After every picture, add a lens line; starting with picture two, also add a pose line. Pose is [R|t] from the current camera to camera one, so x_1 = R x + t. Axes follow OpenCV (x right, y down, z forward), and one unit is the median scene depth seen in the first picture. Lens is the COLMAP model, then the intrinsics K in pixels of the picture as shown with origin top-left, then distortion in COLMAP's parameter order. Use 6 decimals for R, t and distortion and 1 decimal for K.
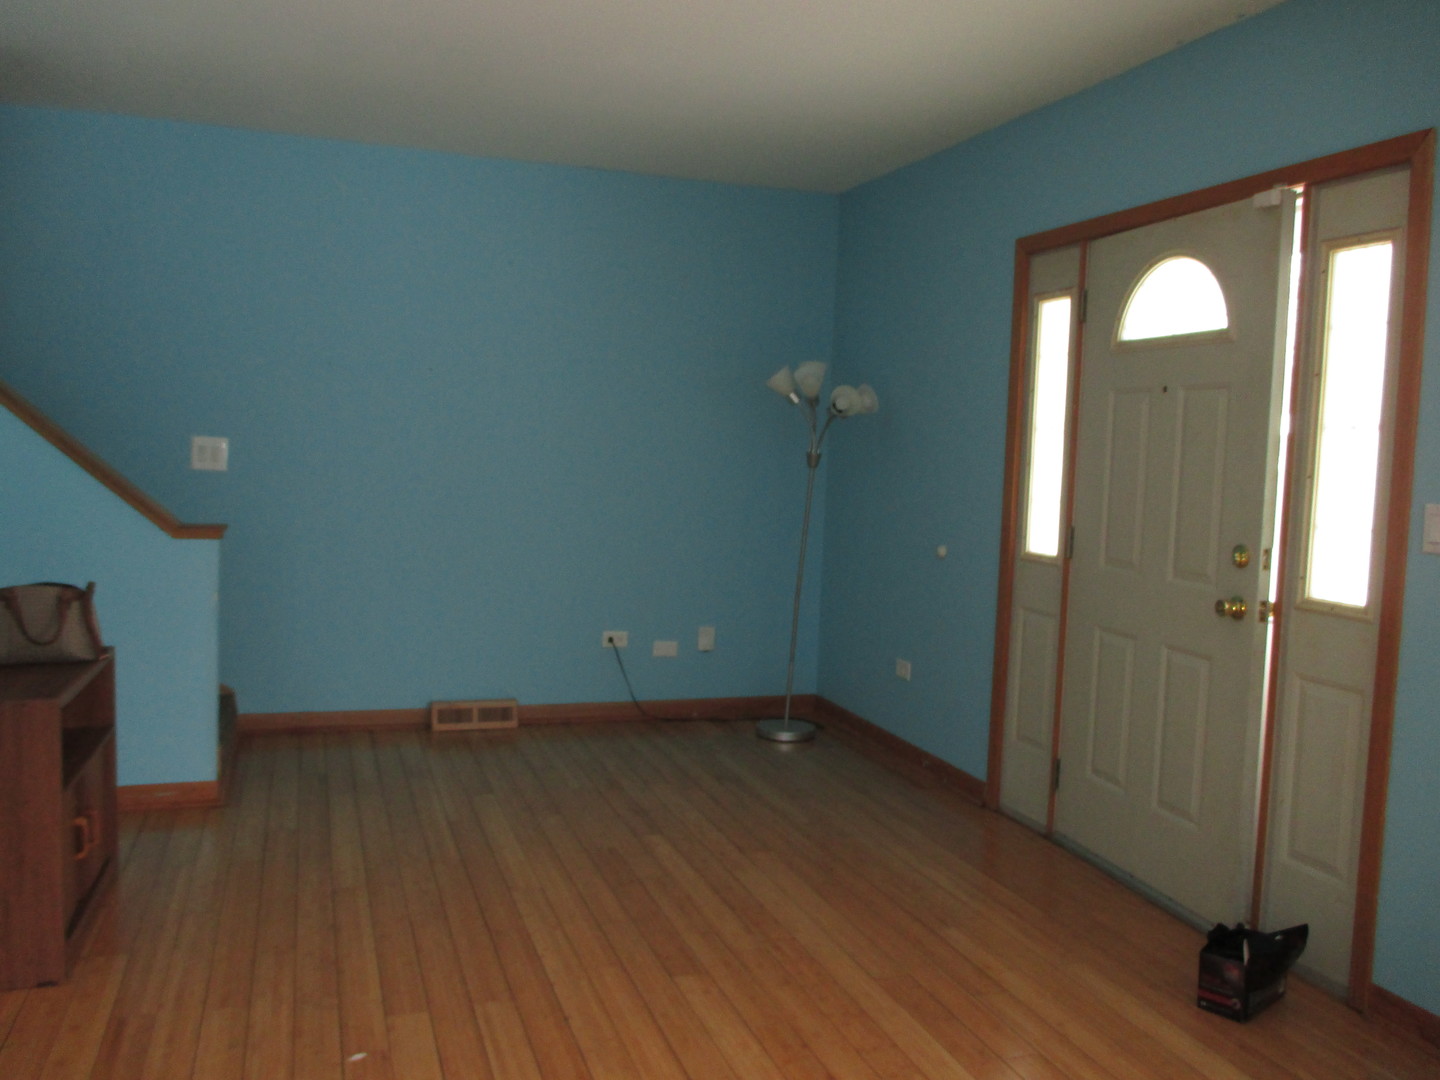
lens RADIAL K [[1185.4, 0, 720.0], [0, 1185.4, 540.0], [0, 0, 1]] dist [-0.004371, 0.004114]
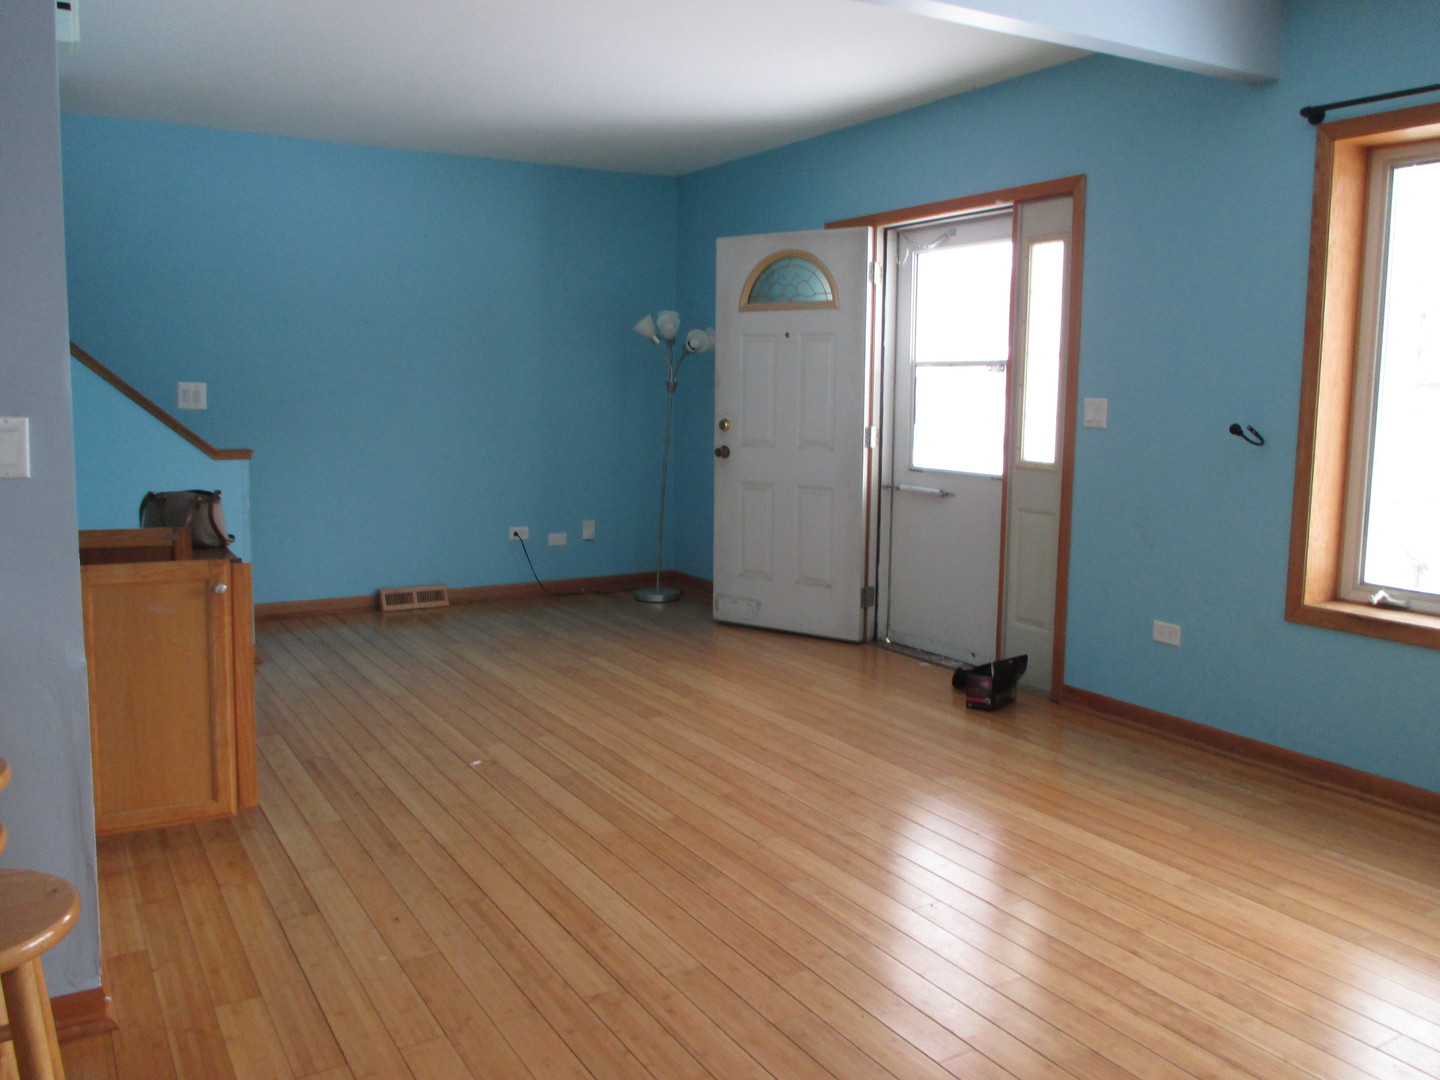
lens RADIAL K [[1189.4, 0, 681.0], [0, 1189.4, 535.9], [0, 0, 1]] dist [0.035130, 0.000992]
pose [[0.984862, -0.051710, 0.165450, -0.230071], [0.042772, 0.997450, 0.057135, 0.037175], [-0.167982, -0.049193, 0.984562, -0.514234]]
